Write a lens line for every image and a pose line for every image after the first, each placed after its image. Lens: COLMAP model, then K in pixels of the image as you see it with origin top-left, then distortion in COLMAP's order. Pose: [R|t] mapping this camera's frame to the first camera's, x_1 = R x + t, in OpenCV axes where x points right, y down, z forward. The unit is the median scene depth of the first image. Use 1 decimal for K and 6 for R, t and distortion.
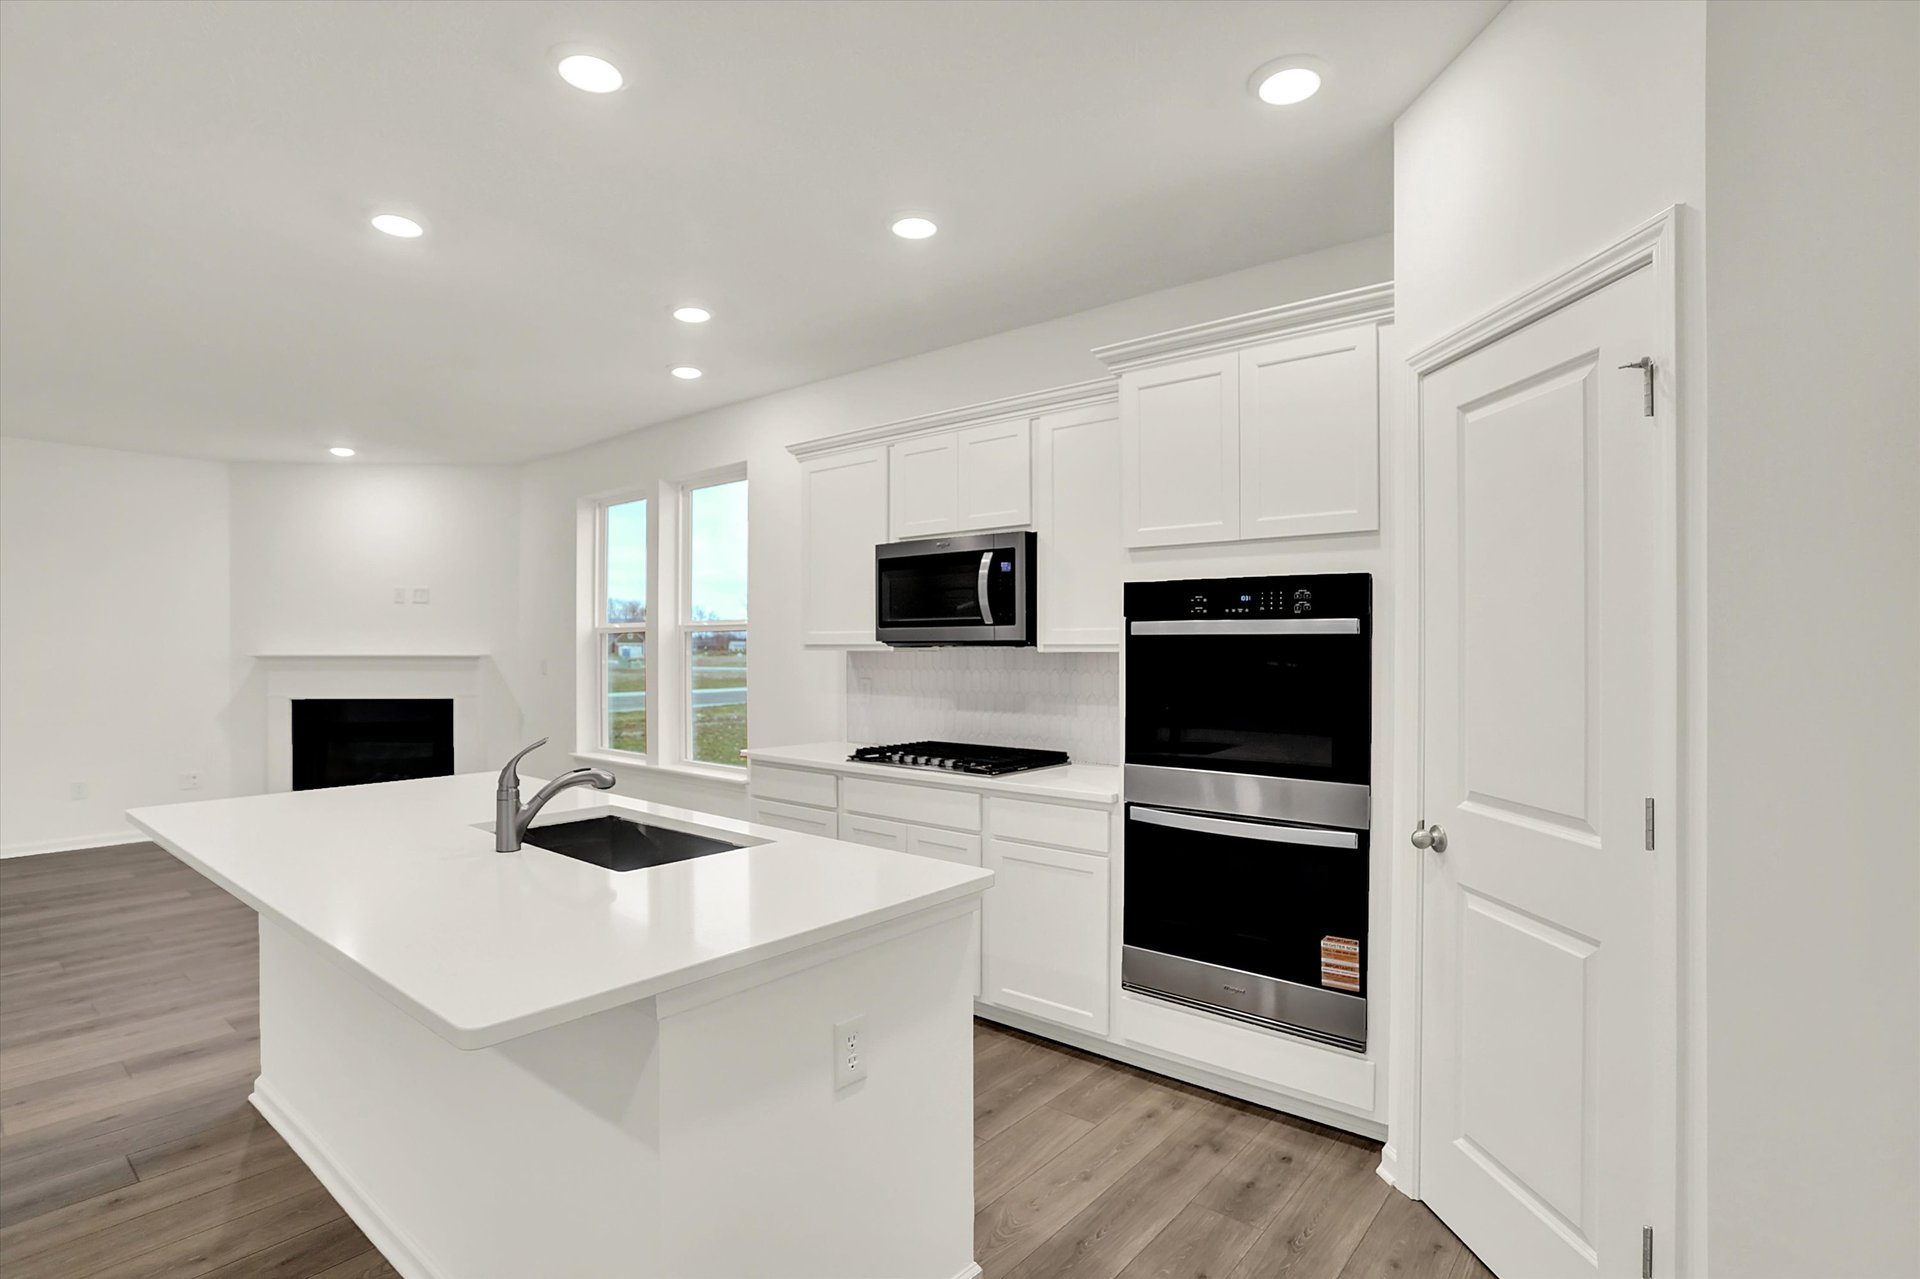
lens RADIAL K [[941.6, 0, 960.0], [0, 941.6, 639.5], [0, 0, 1]] dist [-0.073593, 0.024157]
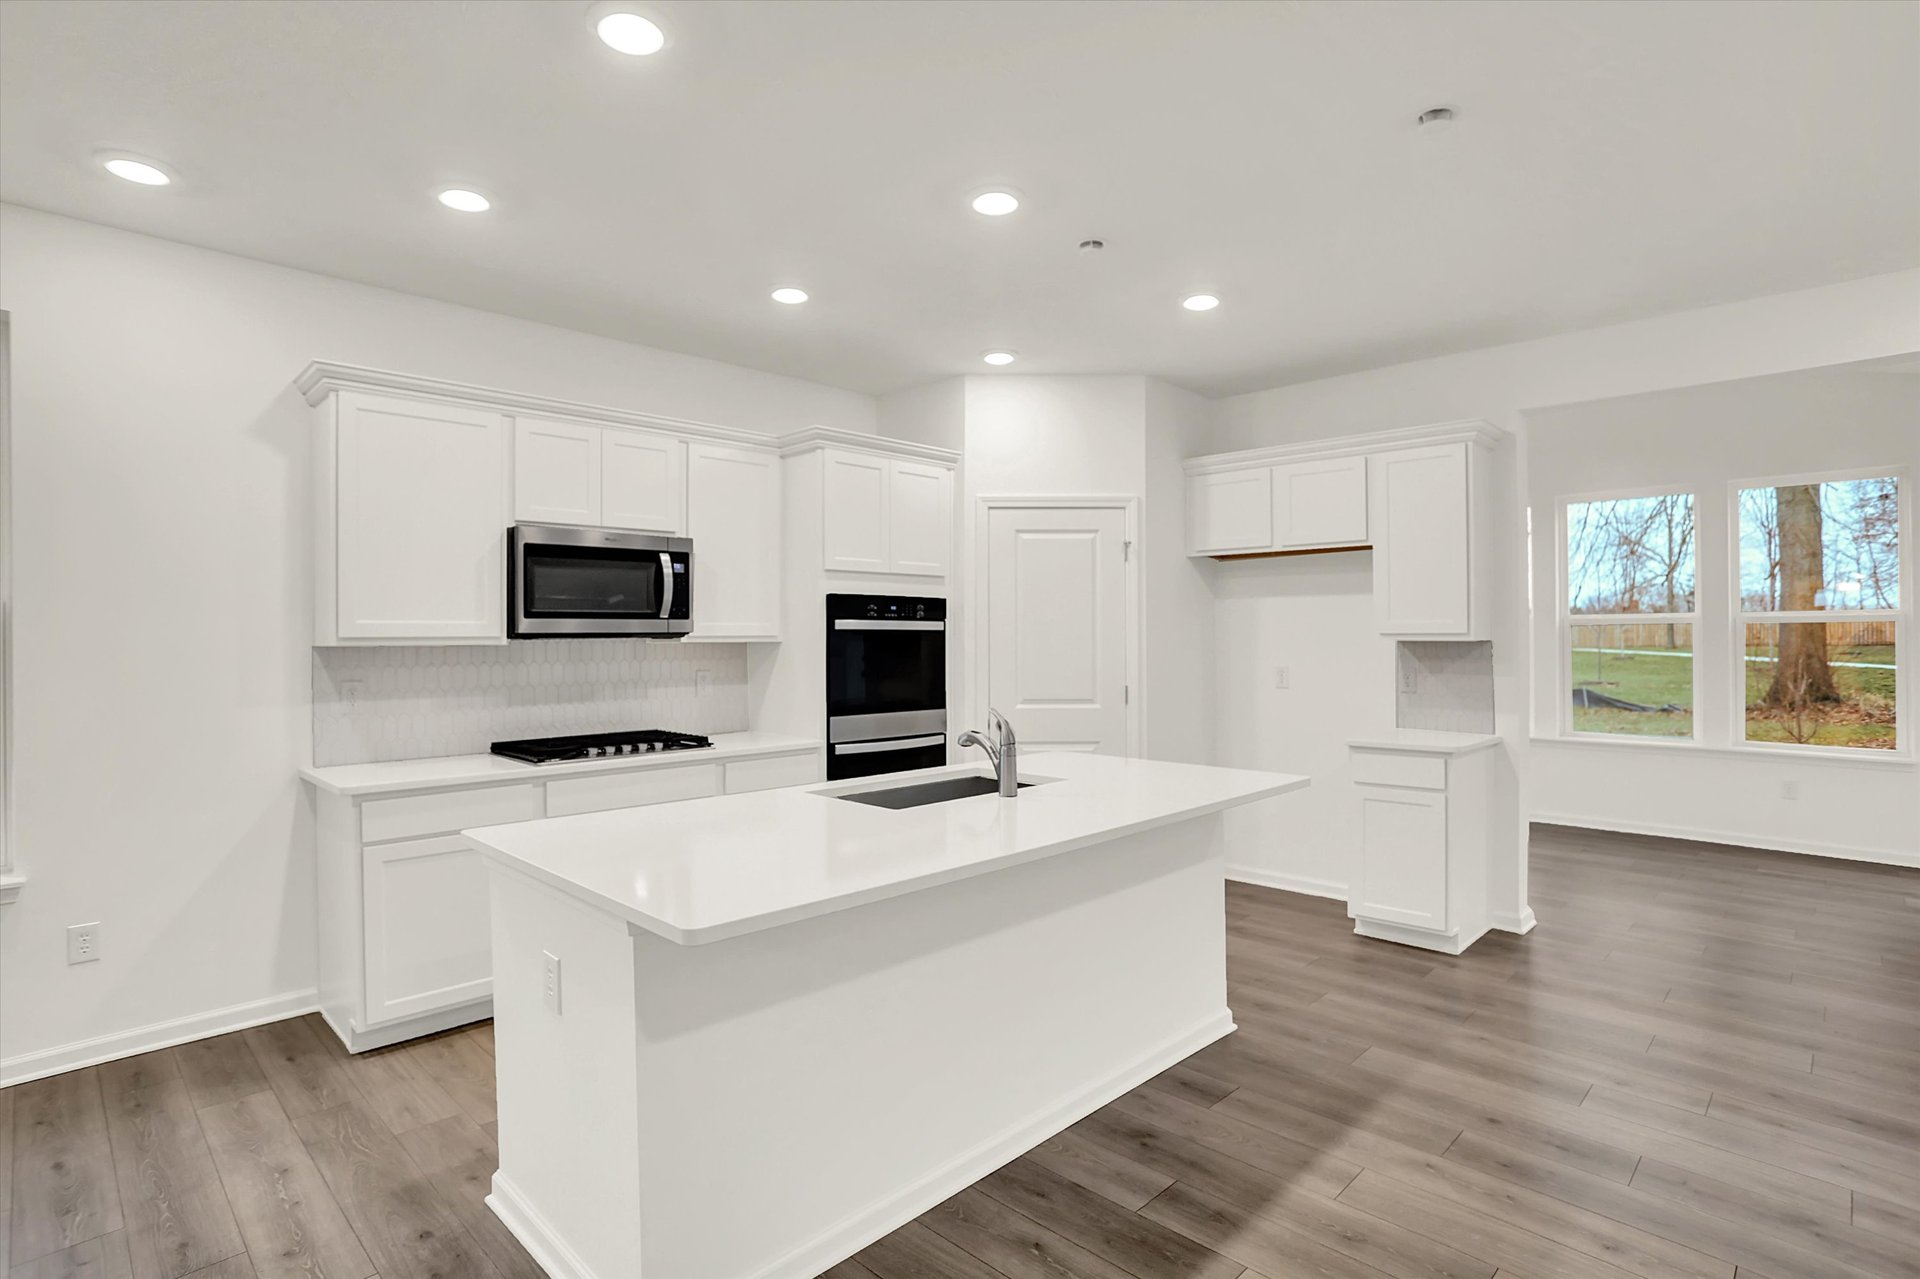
lens RADIAL K [[952.7, 0, 960.0], [0, 952.7, 639.5], [0, 0, 1]] dist [-0.076398, 0.031566]
pose [[0.083769, -0.001217, 0.996484, -1.199417], [-0.001328, 0.999998, 0.001333, 0.008425], [-0.996484, -0.001435, 0.083767, 0.632189]]
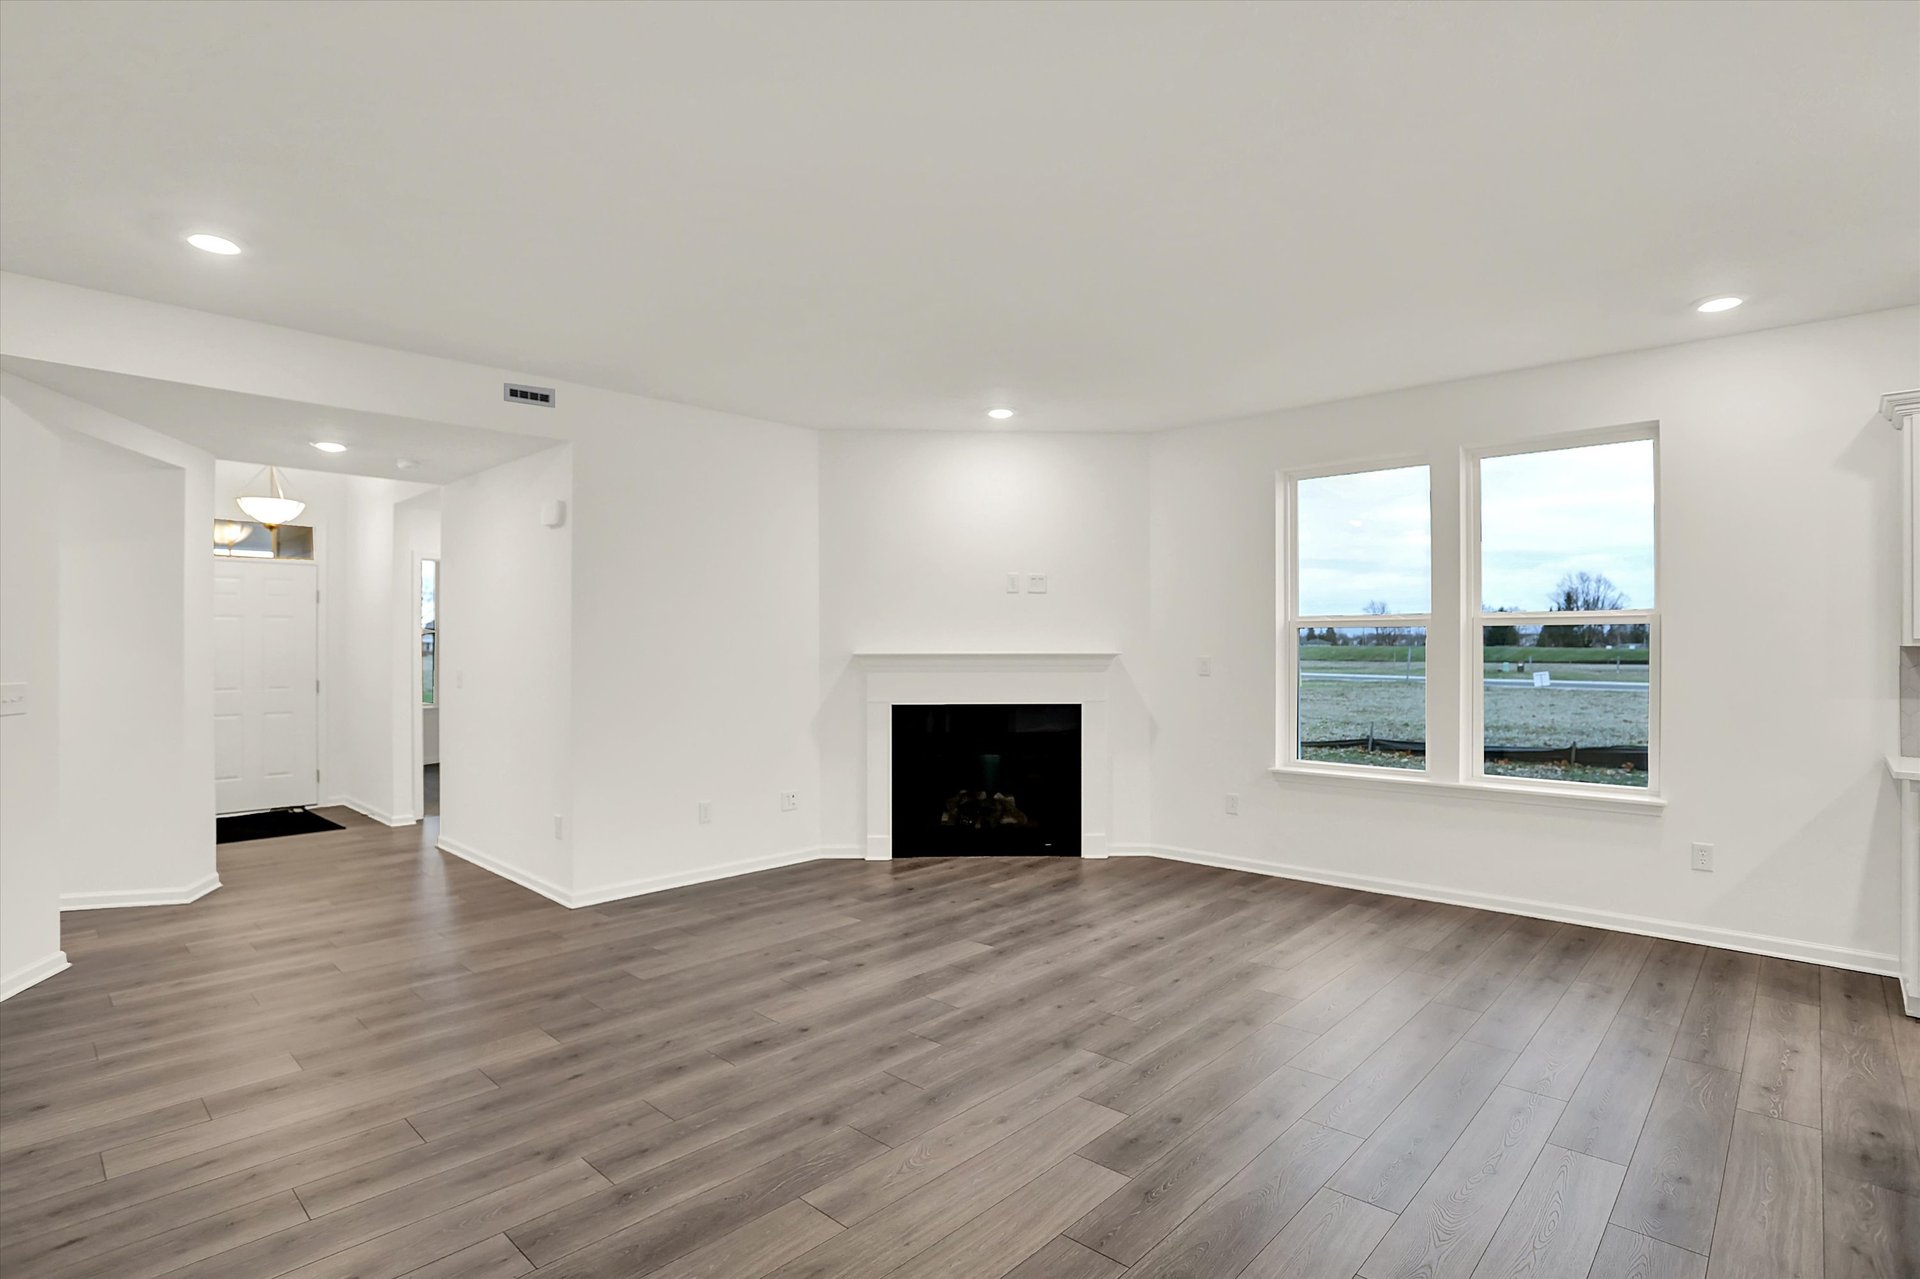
lens RADIAL K [[952.7, 0, 960.0], [0, 952.7, 639.5], [0, 0, 1]] dist [-0.076398, 0.031566]
pose [[0.997764, -0.002091, -0.066797, -1.318702], [0.002301, 0.999993, 0.003072, 0.002984], [0.066790, -0.003219, 0.997762, 0.233899]]
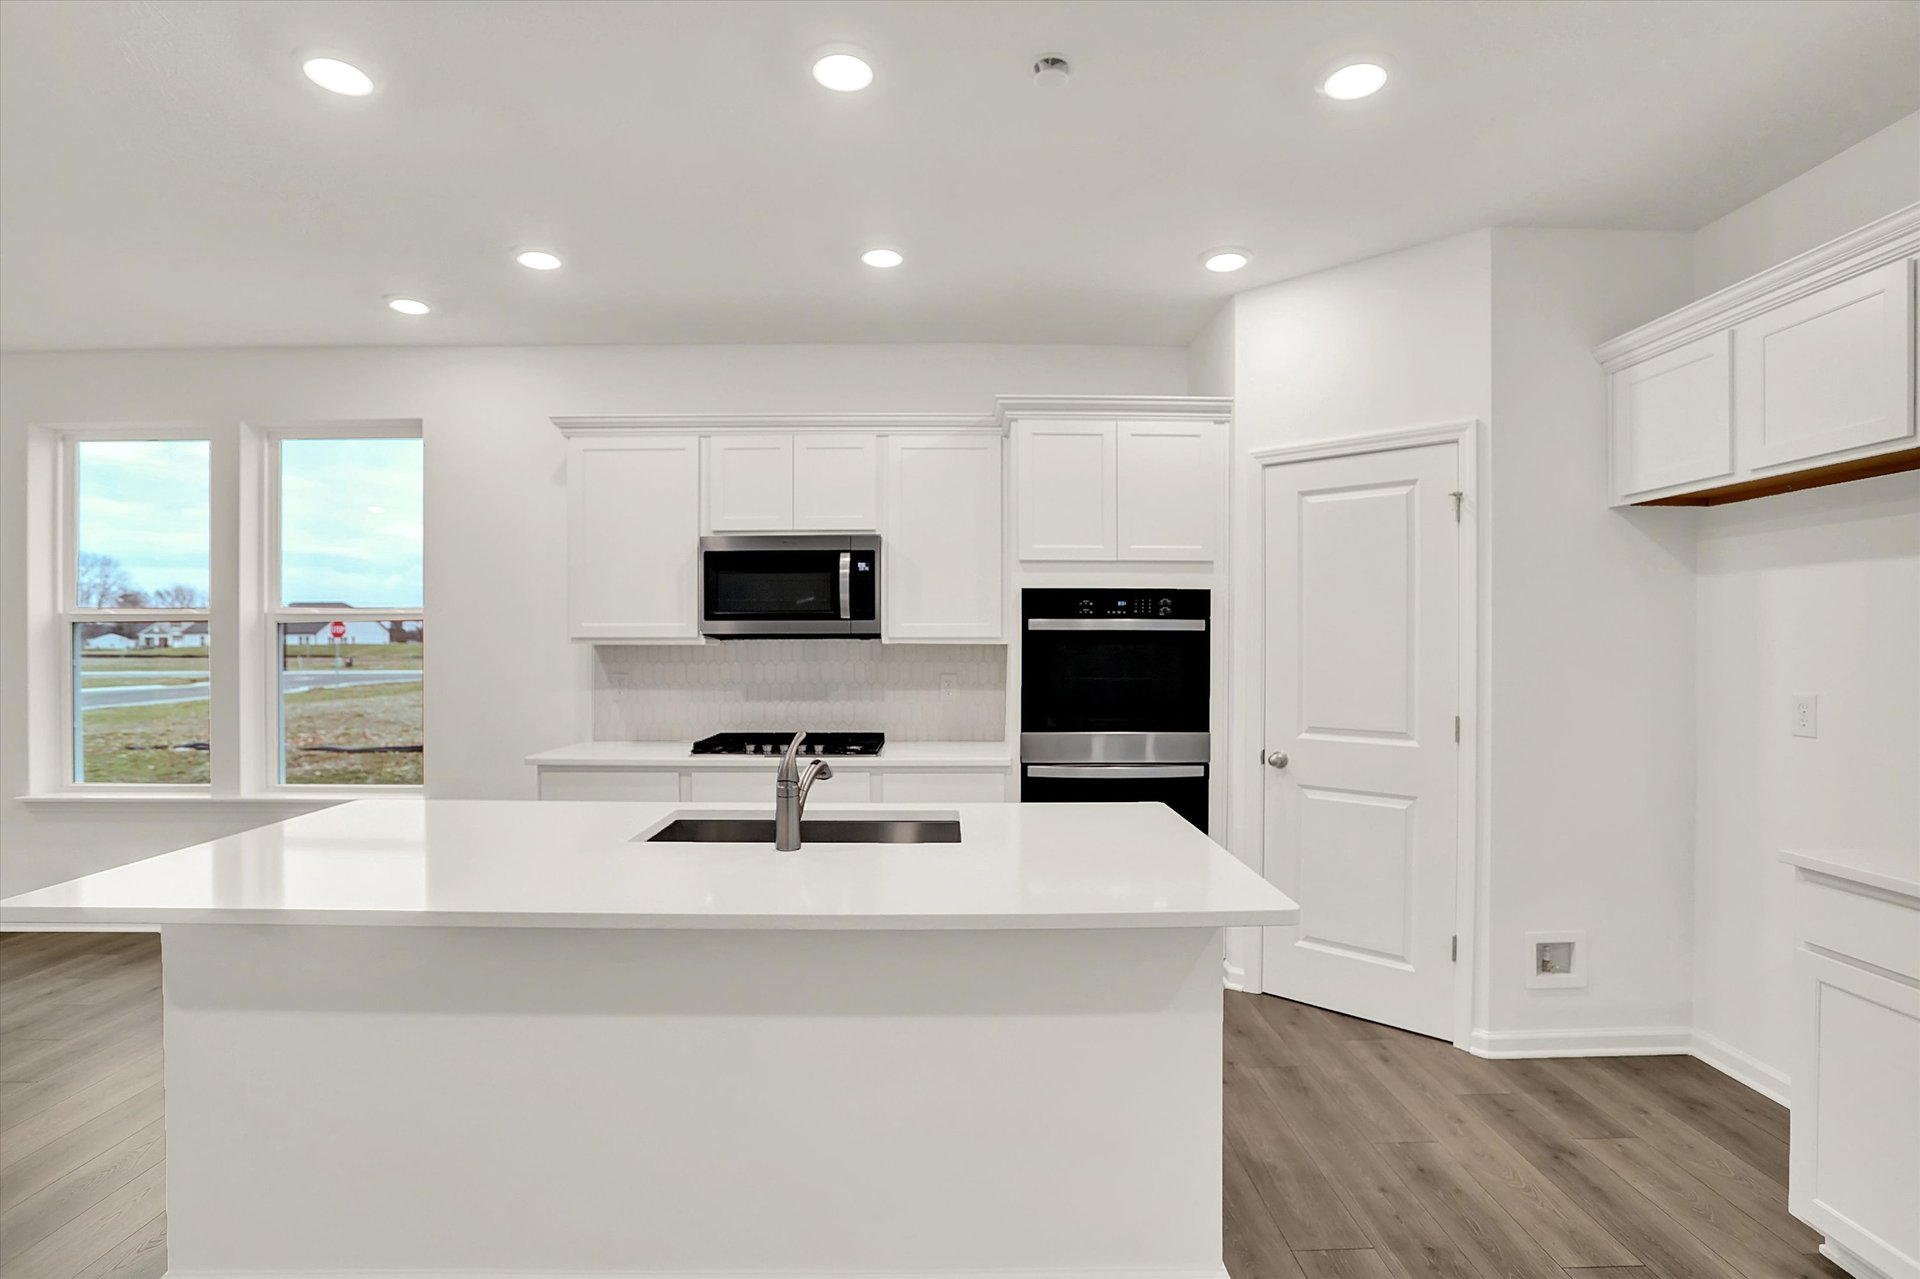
lens RADIAL K [[952.7, 0, 960.0], [0, 952.7, 639.5], [0, 0, 1]] dist [-0.076398, 0.031566]
pose [[0.759057, 0.000901, 0.651024, -0.669139], [-0.004306, 0.999984, 0.003638, 0.003766], [-0.651011, -0.005565, 0.759048, 0.084617]]
